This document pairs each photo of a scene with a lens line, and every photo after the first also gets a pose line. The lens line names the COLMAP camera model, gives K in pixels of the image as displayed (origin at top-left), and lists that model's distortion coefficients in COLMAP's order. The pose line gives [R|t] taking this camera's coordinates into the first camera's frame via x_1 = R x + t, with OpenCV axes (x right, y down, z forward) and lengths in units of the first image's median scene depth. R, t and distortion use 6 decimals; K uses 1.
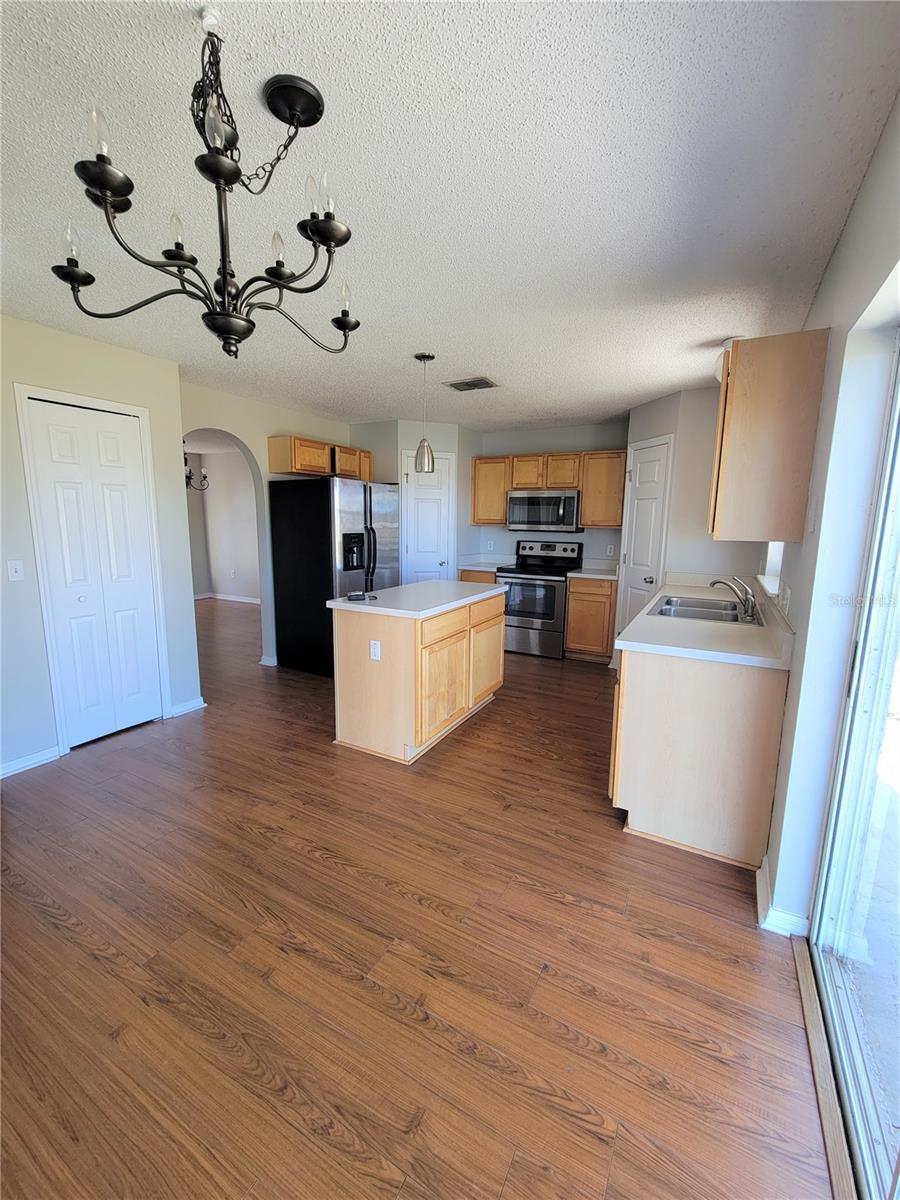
lens RADIAL K [[490.2, 0, 450.8], [0, 490.2, 599.8], [0, 0, 1]] dist [0.001723, 0.000211]
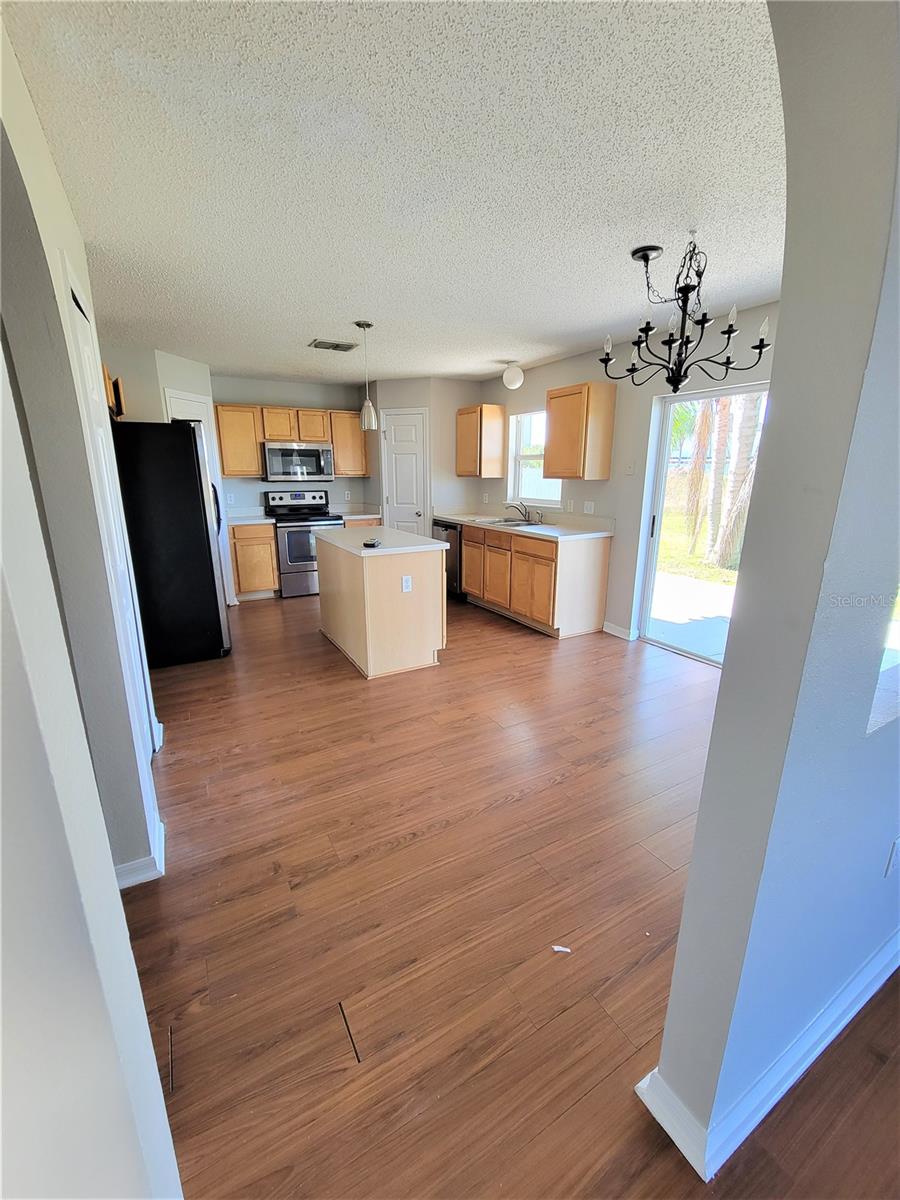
lens RADIAL K [[490.2, 0, 451.5], [0, 490.2, 599.9], [0, 0, 1]] dist [0.001723, 0.000211]
pose [[0.515136, -0.231220, 0.825331, -0.590314], [0.145797, 0.972531, 0.181459, -0.032693], [-0.844617, 0.026855, 0.534697, 0.145065]]
